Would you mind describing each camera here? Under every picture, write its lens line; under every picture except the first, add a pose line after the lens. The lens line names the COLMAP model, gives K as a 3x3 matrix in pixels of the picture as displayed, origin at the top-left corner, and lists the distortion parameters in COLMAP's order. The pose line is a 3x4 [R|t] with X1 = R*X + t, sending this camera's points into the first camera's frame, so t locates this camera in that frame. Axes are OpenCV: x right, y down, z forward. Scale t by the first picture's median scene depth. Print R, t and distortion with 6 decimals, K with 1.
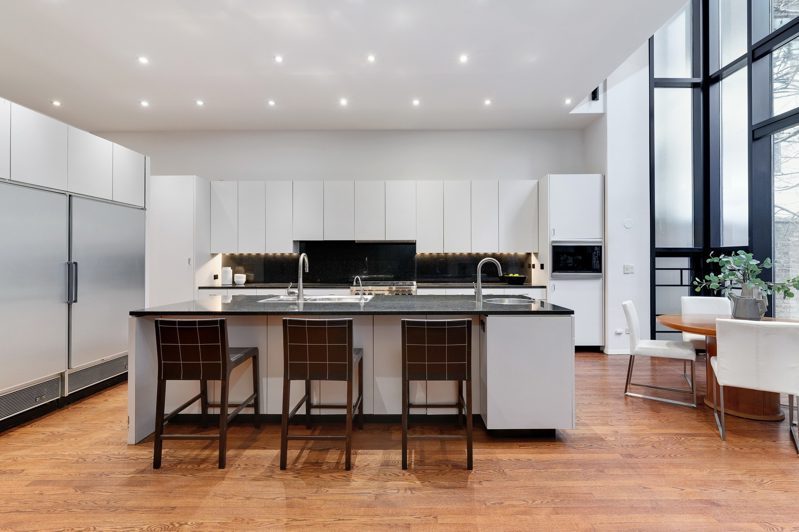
lens RADIAL K [[377.2, 0, 407.6], [0, 377.2, 265.2], [0, 0, 1]] dist [0.021407, -0.000562]
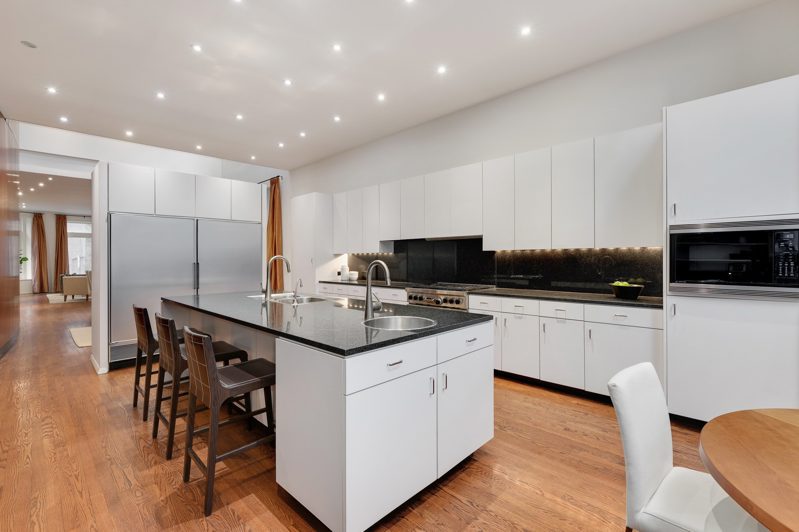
lens RADIAL K [[373.1, 0, 422.4], [0, 373.1, 258.3], [0, 0, 1]] dist [-0.001506, 0.001893]
pose [[0.709755, -0.001487, -0.704447, 0.510085], [-0.002912, 0.999983, -0.005045, -0.011816], [0.704442, 0.005632, 0.709739, 0.352456]]
